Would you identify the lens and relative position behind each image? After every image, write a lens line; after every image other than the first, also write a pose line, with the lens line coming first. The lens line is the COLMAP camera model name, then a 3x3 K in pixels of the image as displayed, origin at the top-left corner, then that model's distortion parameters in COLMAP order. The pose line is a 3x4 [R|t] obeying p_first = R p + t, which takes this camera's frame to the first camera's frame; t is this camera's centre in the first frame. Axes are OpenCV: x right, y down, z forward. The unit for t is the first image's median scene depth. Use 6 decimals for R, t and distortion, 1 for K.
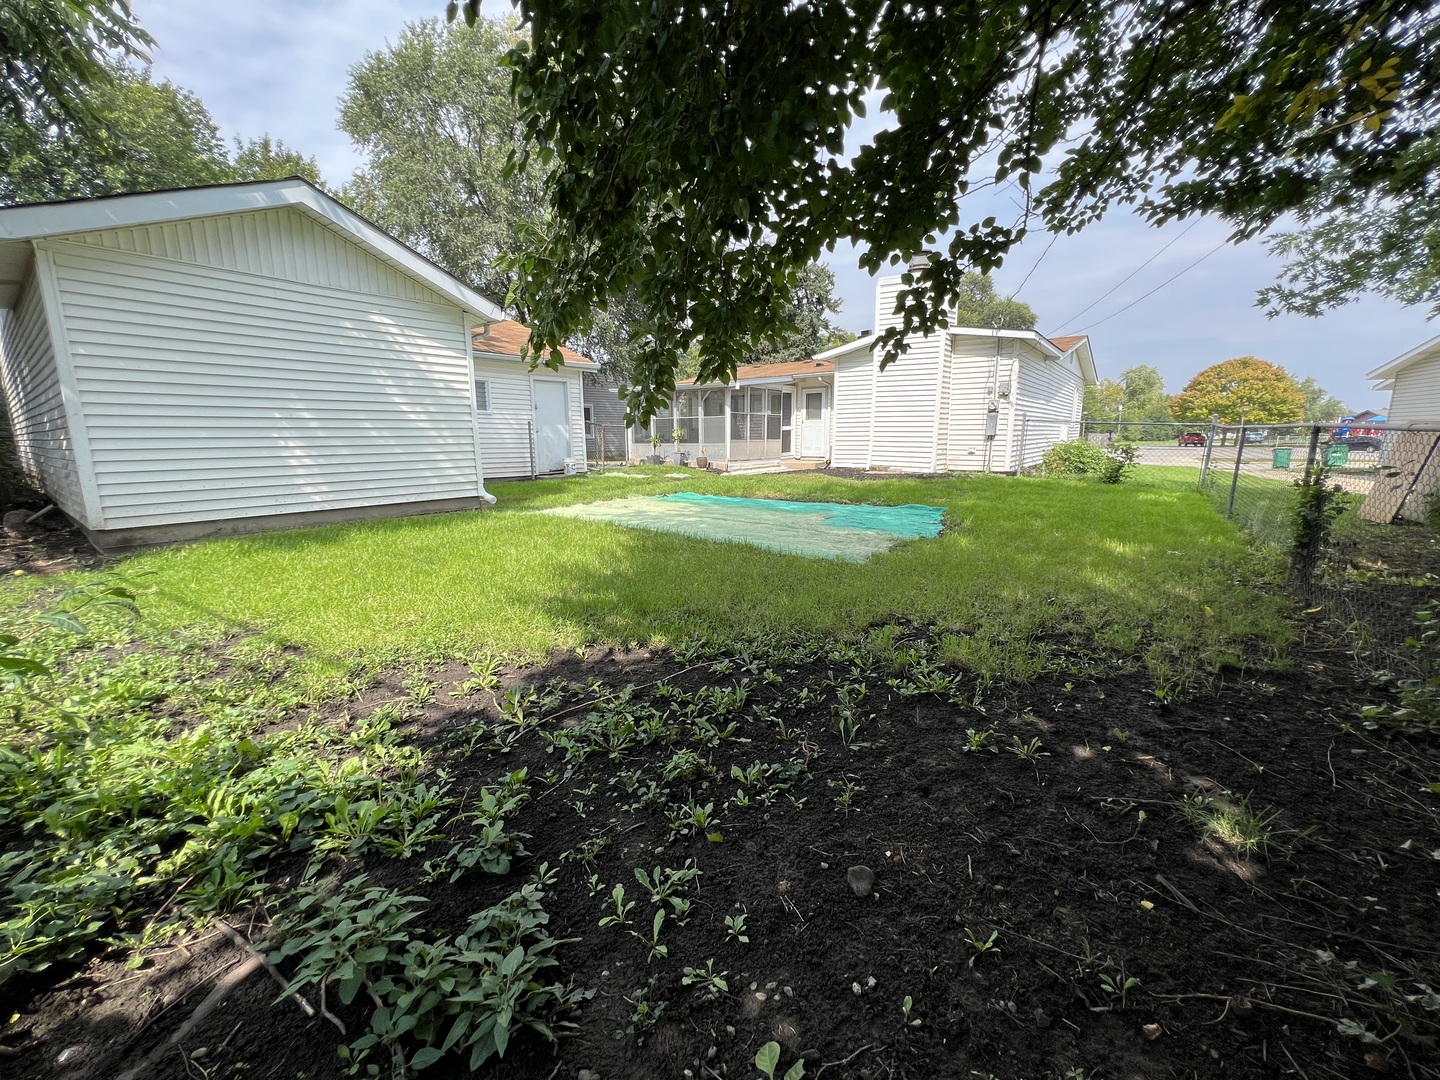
lens RADIAL K [[577.5, 0, 720.0], [0, 577.5, 540.0], [0, 0, 1]] dist [-0.001644, -0.000026]
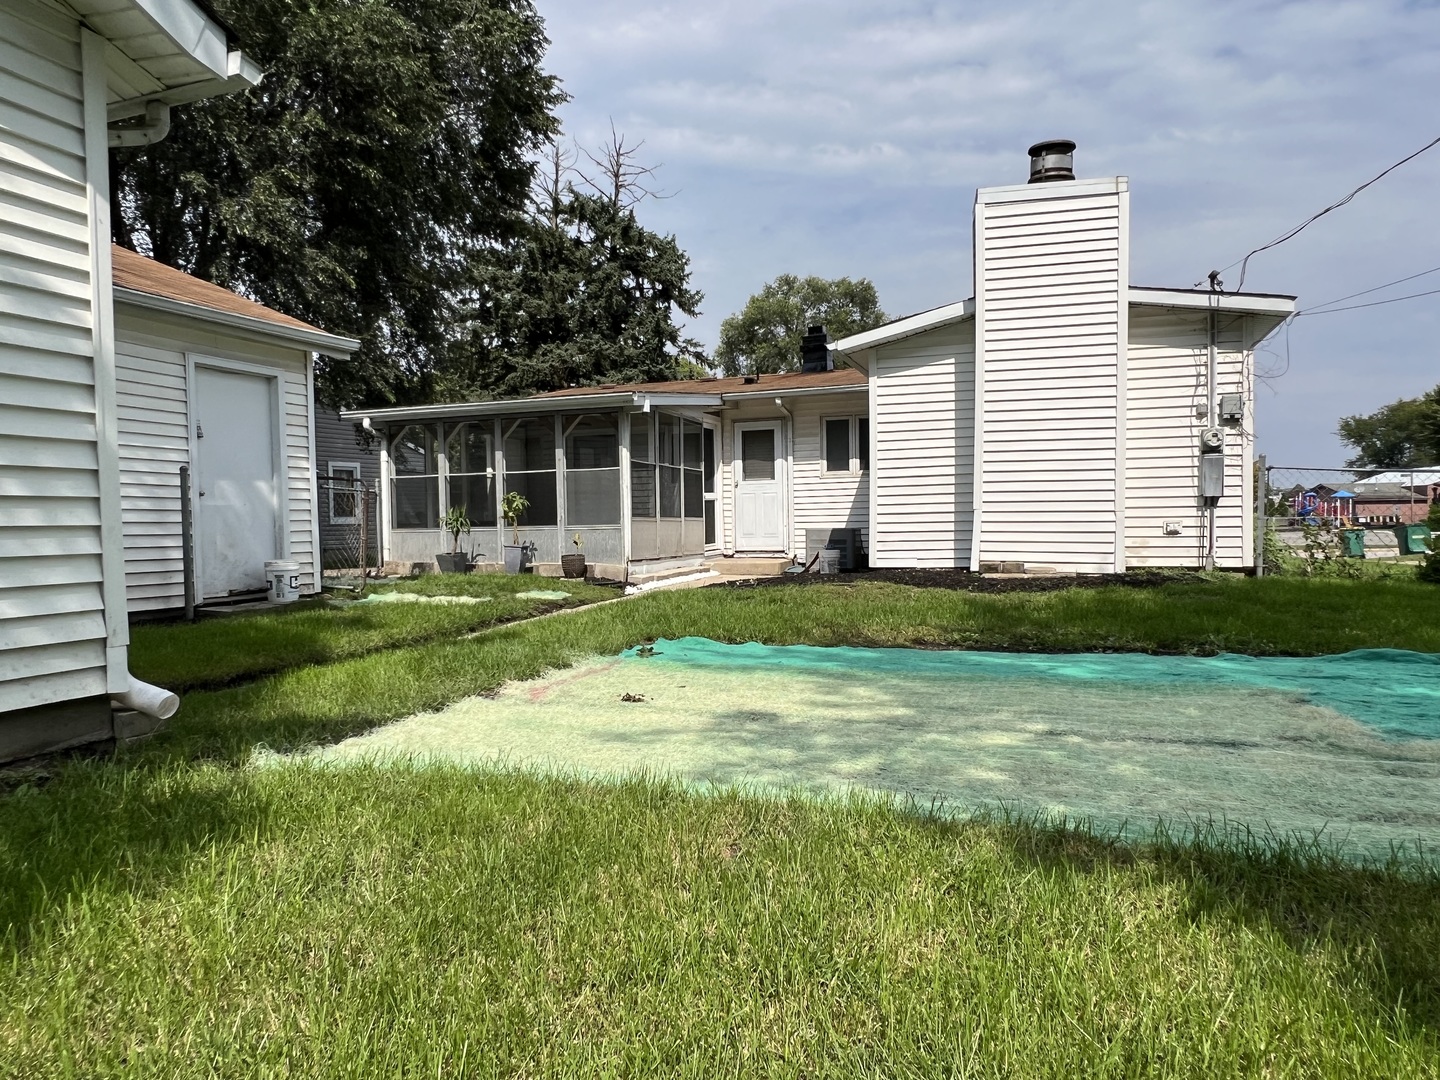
lens RADIAL K [[951.7, 0, 720.0], [0, 951.7, 540.0], [0, 0, 1]] dist [0.005000, 0.000621]
pose [[0.957116, -0.014526, 0.289341, -0.138523], [0.061508, 0.986162, -0.153955, -0.031092], [-0.283101, 0.165149, 0.944764, 0.249900]]
